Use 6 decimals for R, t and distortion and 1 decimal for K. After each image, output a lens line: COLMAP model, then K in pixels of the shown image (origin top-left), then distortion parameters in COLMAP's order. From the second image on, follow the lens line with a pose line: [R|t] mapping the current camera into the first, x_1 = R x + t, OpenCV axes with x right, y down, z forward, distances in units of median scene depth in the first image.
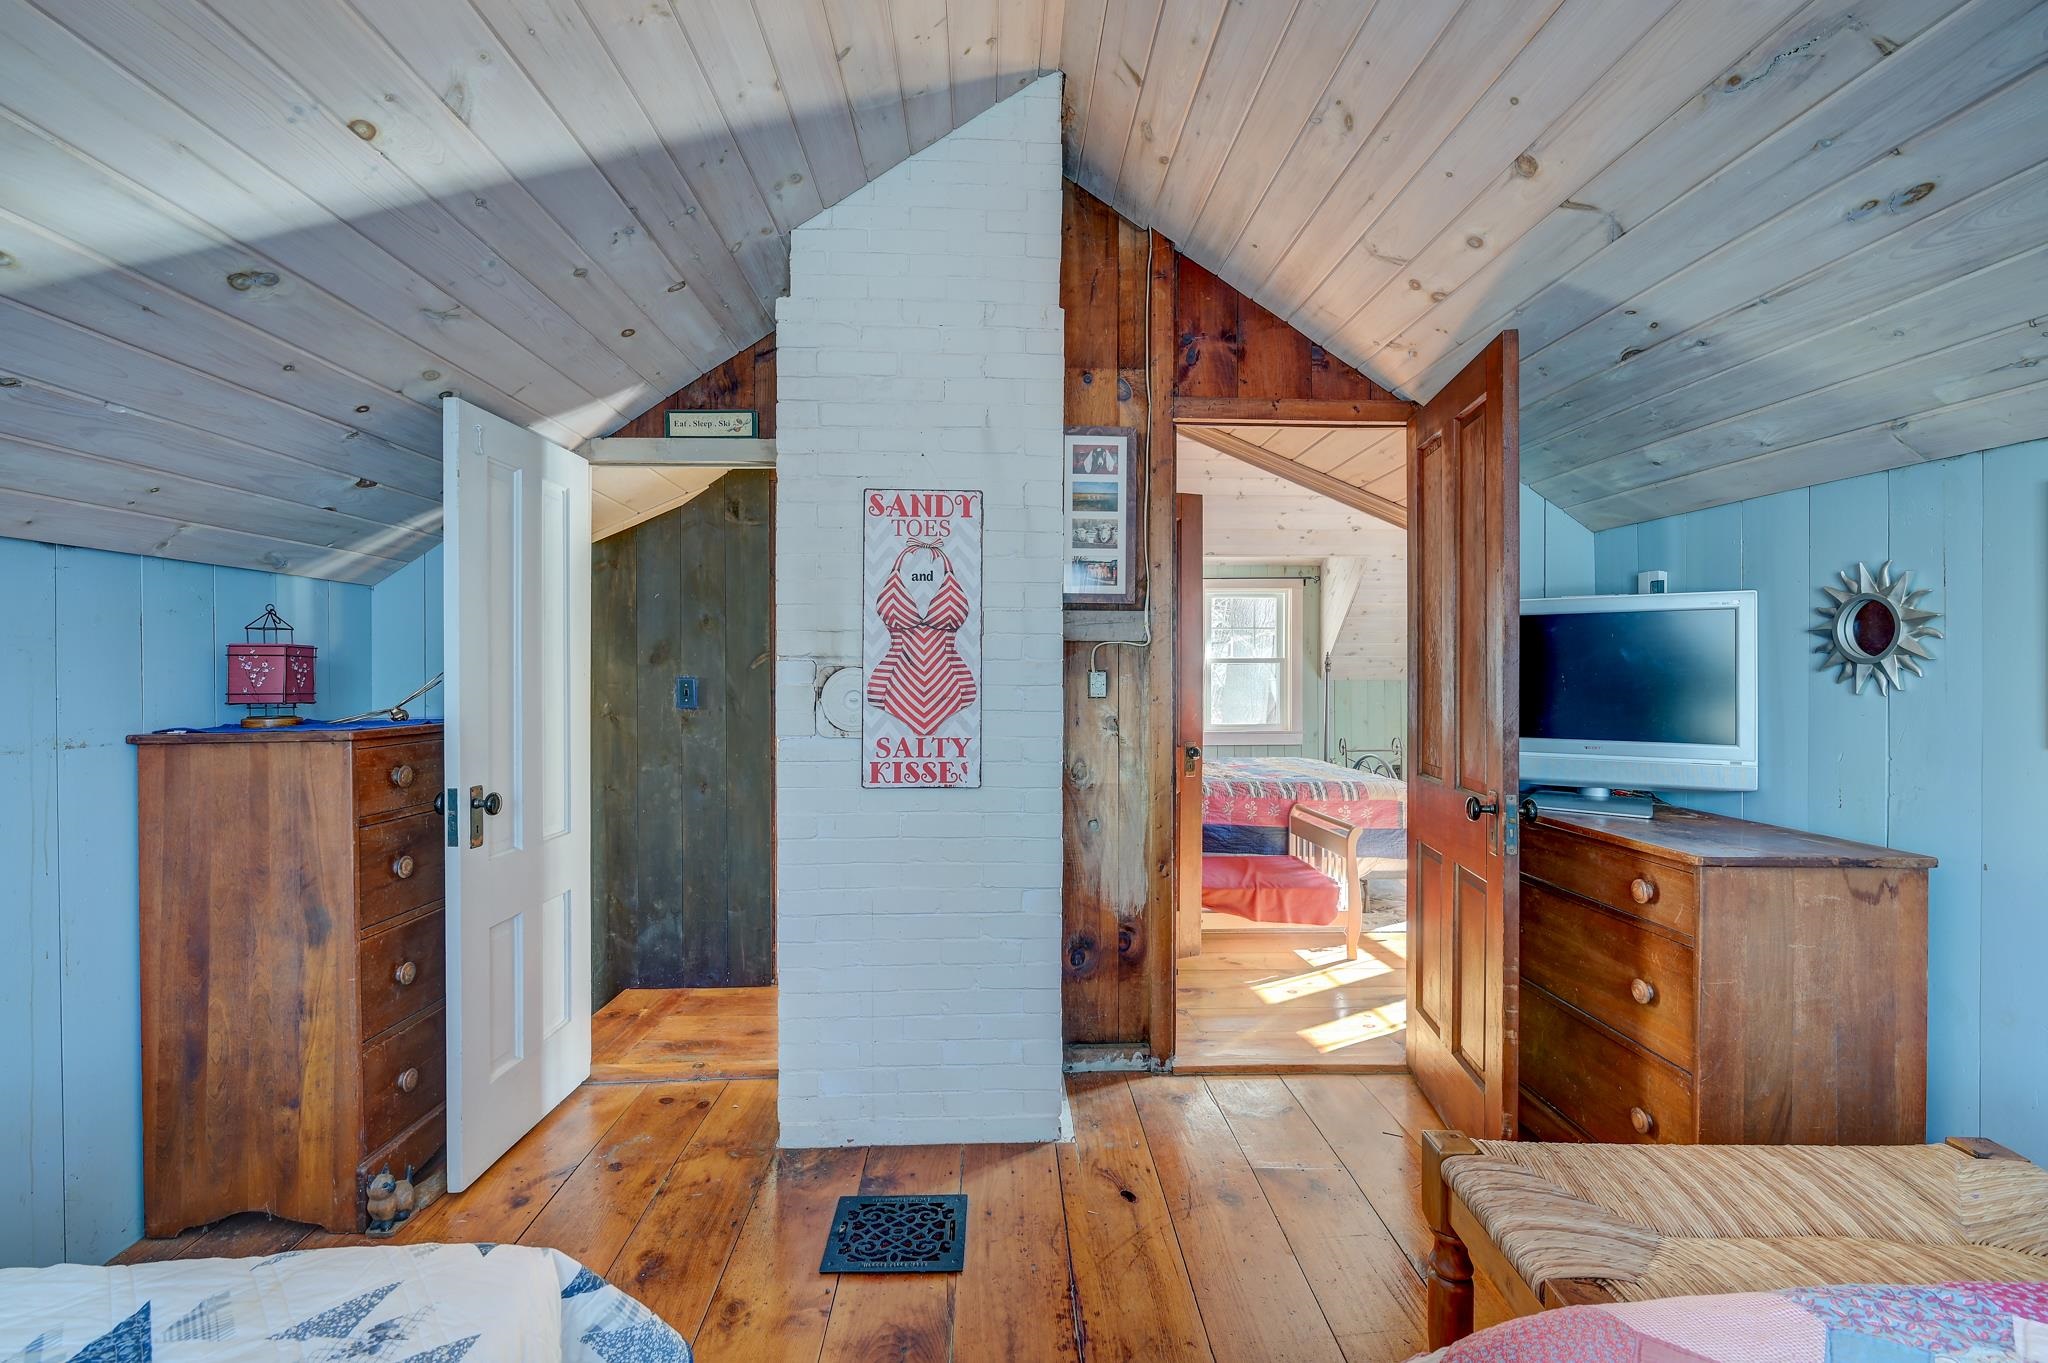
lens RADIAL K [[920.7, 0, 1028.5], [0, 920.7, 674.6], [0, 0, 1]] dist [0.000921, 0.001301]
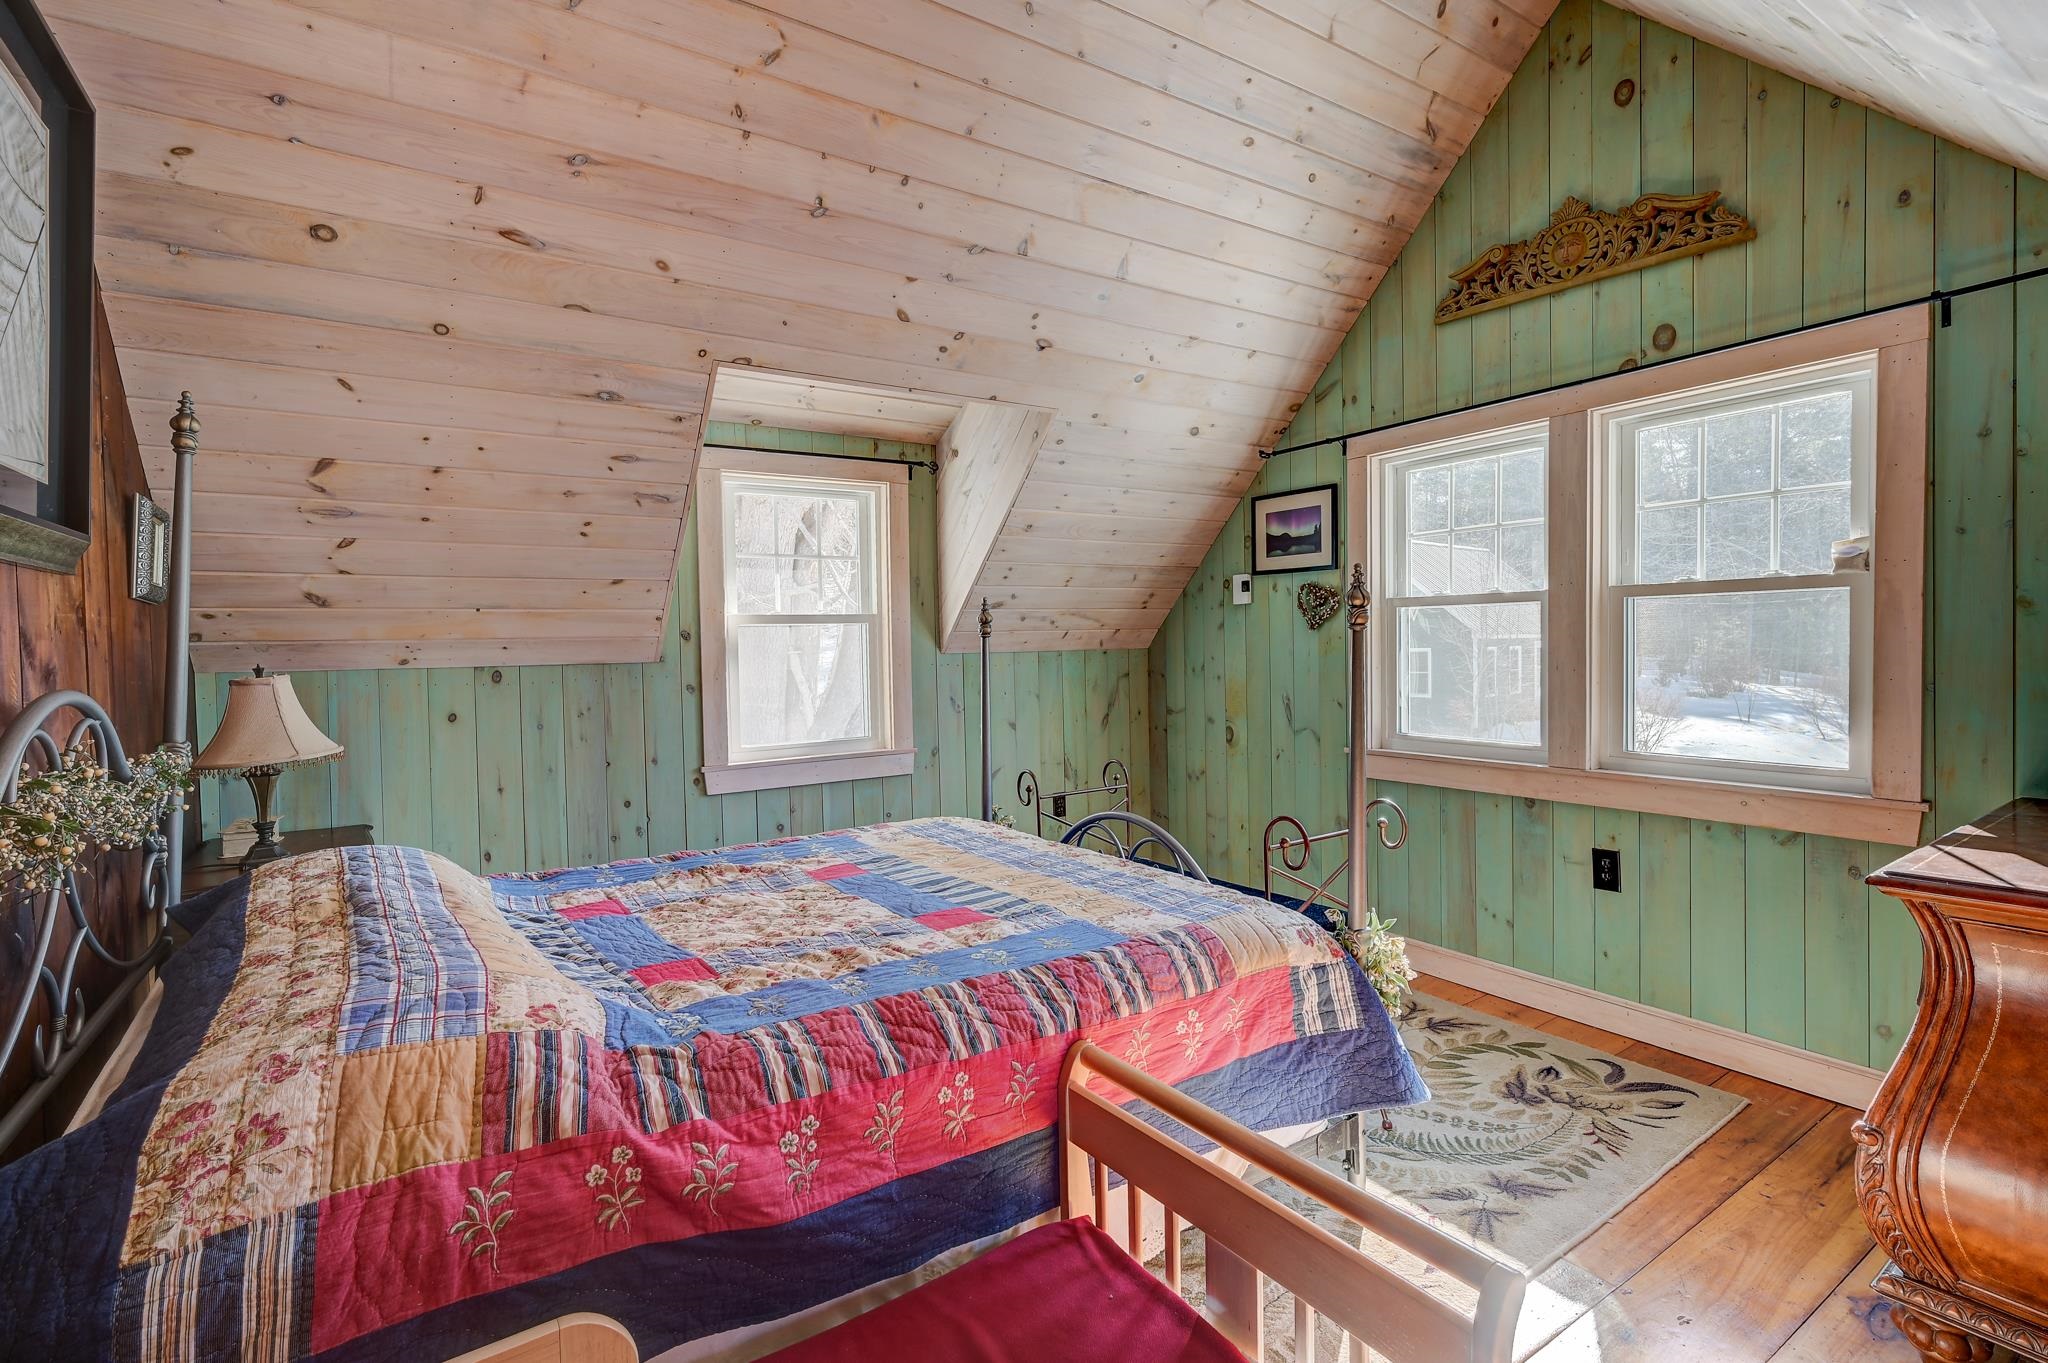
lens RADIAL K [[940.1, 0, 1018.4], [0, 940.1, 678.9], [0, 0, 1]] dist [-0.001424, -0.000058]
pose [[0.866912, -0.031849, 0.497442, 0.113226], [0.015560, 0.999199, 0.036858, 0.001622], [-0.498218, -0.024213, 0.866714, 0.723038]]
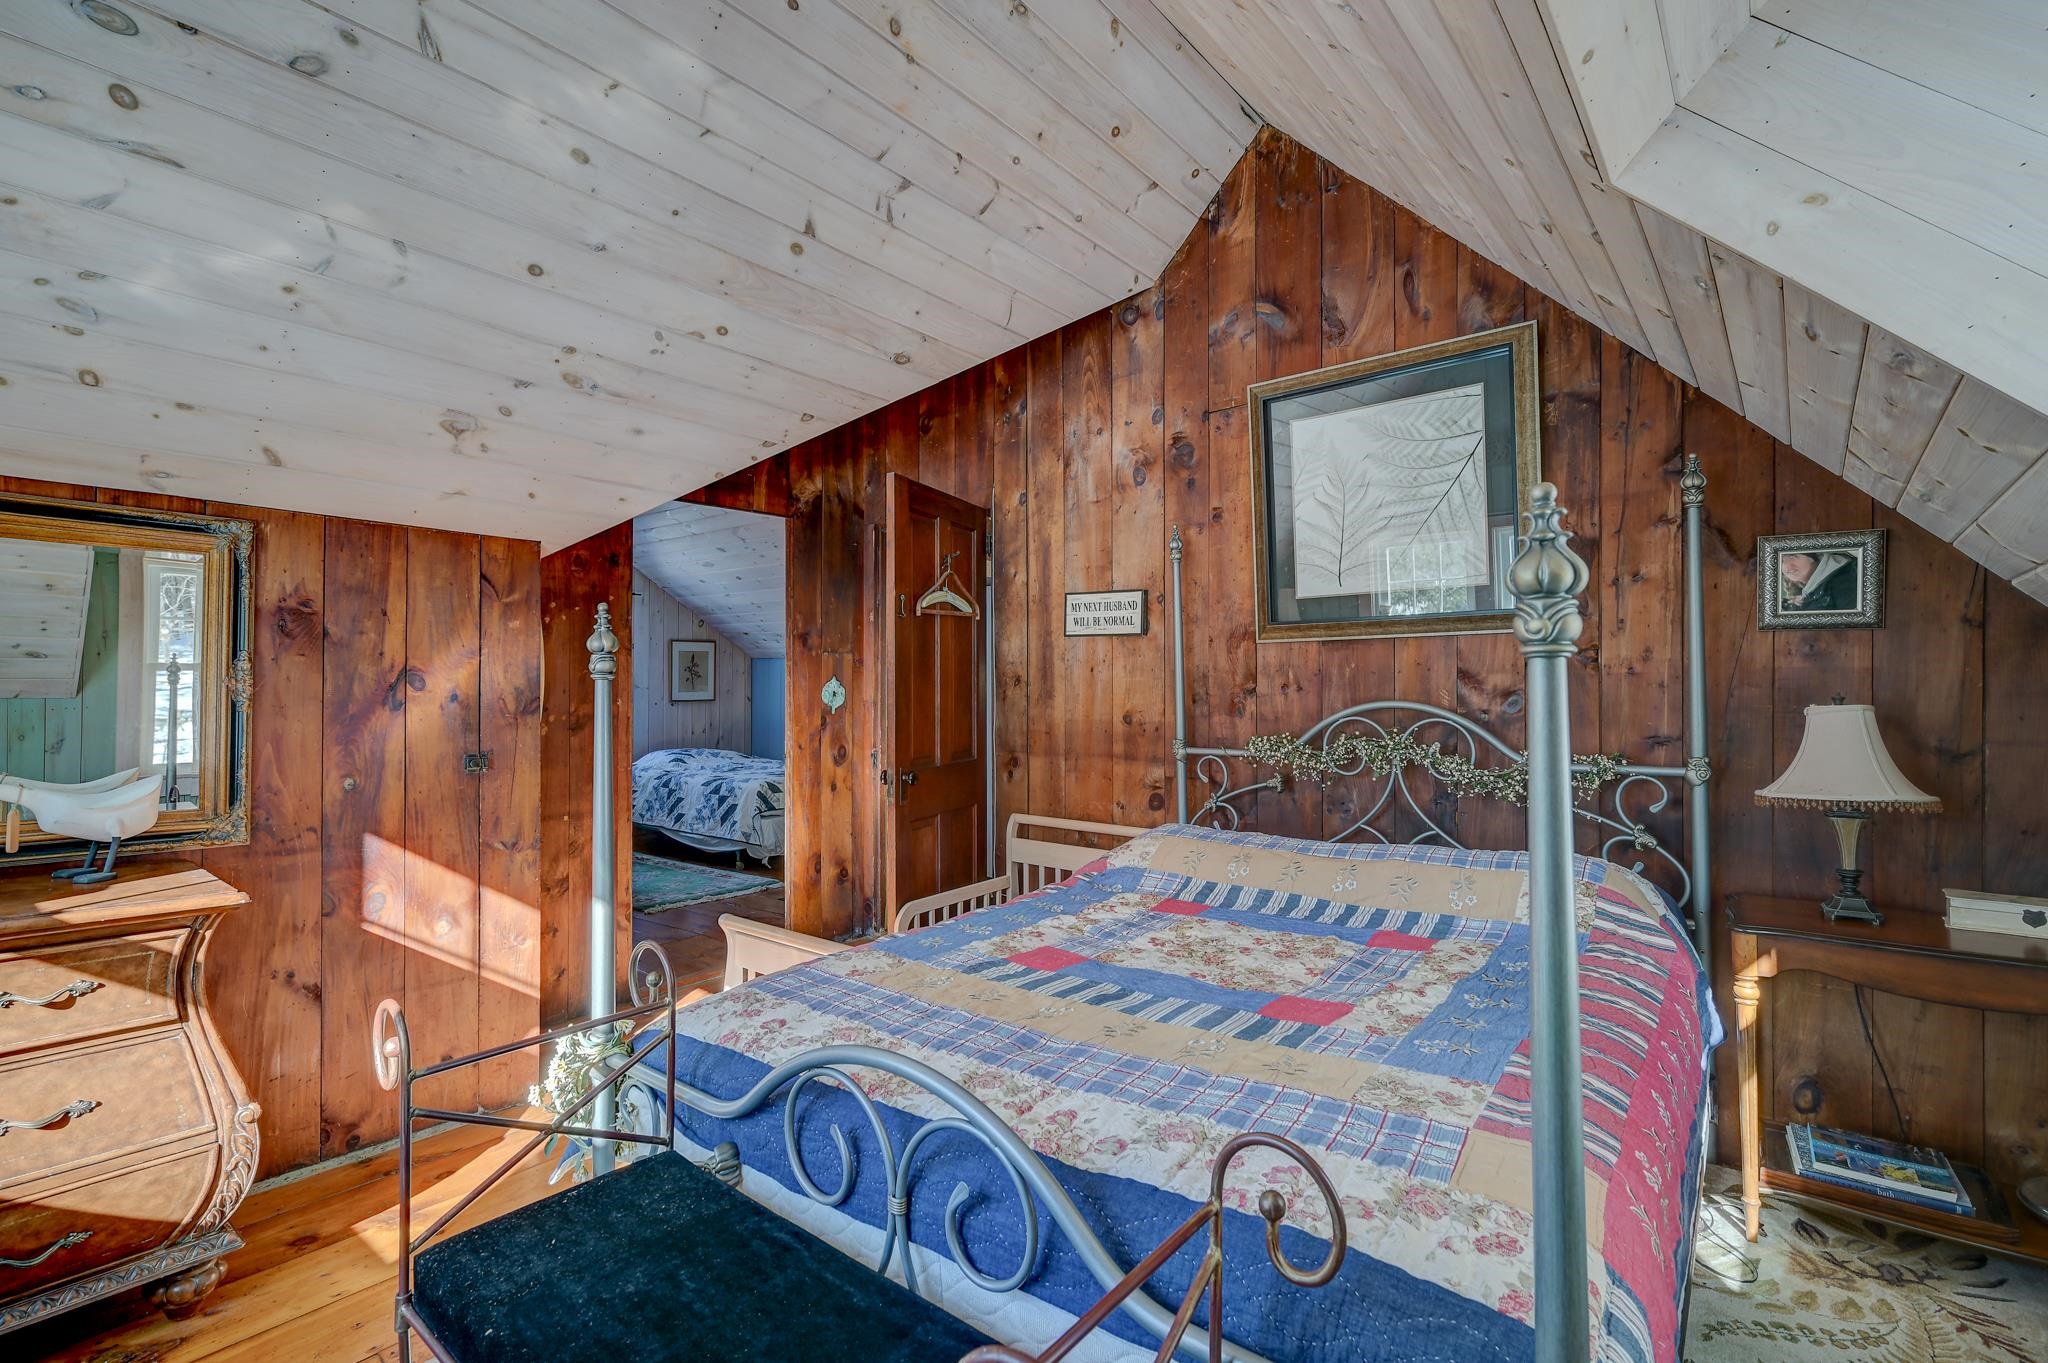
lens RADIAL K [[920.7, 0, 1028.5], [0, 920.7, 674.6], [0, 0, 1]] dist [0.000921, 0.001301]
pose [[-0.664348, -0.005738, -0.747401, 0.602498], [0.004422, 0.999923, -0.011608, 0.000570], [0.747410, -0.011017, -0.664272, 1.359421]]
